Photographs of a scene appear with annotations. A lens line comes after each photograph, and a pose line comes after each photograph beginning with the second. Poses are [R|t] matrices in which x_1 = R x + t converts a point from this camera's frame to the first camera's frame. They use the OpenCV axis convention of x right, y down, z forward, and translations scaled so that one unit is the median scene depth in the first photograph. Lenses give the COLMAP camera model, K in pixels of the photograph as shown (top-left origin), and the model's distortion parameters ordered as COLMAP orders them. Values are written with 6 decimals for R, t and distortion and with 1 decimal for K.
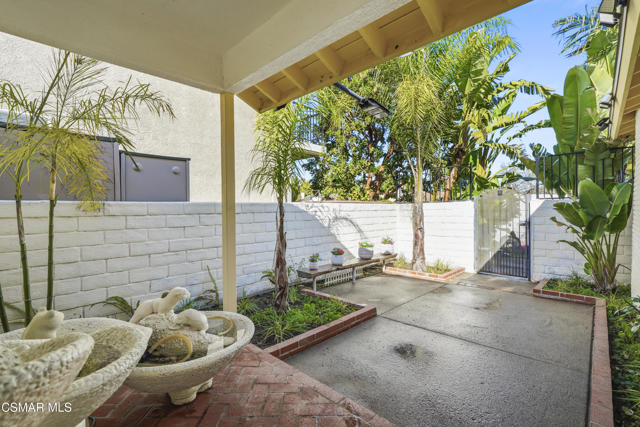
lens RADIAL K [[296.9, 0, 319.3], [0, 296.9, 213.4], [0, 0, 1]] dist [-0.002676, -0.000999]
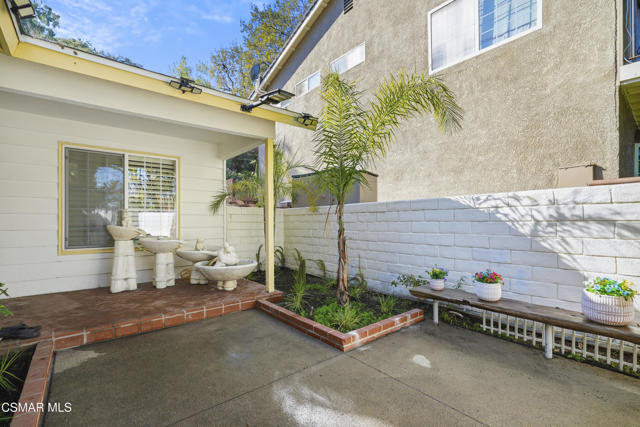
lens RADIAL K [[296.9, 0, 320.2], [0, 296.9, 215.7], [0, 0, 1]] dist [-0.002676, -0.000999]
pose [[-0.126302, 0.002362, -0.991989, 0.641050], [0.003724, 0.999991, 0.001907, 0.009077], [0.991985, -0.003453, -0.126310, 0.727723]]
